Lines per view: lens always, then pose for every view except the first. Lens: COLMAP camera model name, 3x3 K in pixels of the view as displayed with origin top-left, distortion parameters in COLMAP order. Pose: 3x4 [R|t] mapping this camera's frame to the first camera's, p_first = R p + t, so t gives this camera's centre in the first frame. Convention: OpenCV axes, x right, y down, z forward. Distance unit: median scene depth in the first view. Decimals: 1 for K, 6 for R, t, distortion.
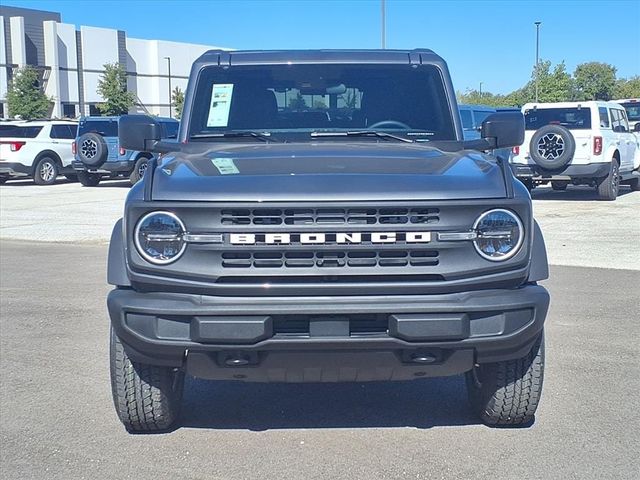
lens RADIAL K [[983.7, 0, 330.5], [0, 983.7, 223.8], [0, 0, 1]] dist [0.228243, 0.000000]
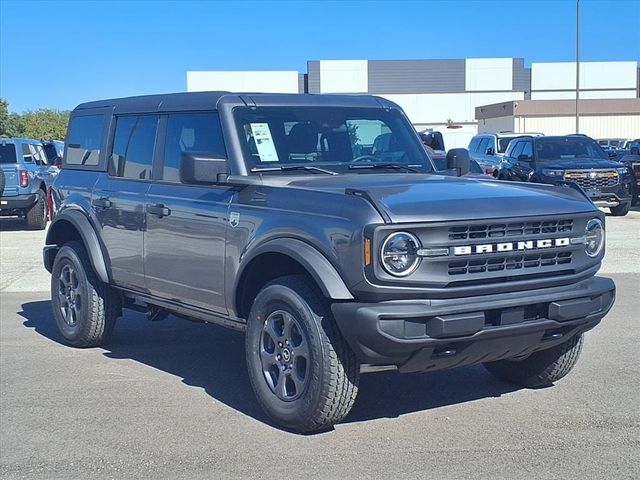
lens RADIAL K [[1034.5, 0, 318.3], [0, 1034.5, 240.6], [0, 0, 1]] dist [0.157339, 0.000000]
pose [[0.829562, -0.049700, 0.556199, -0.958055], [0.061908, 0.998077, -0.003149, -0.004228], [-0.554973, 0.037046, 0.831043, 0.020833]]
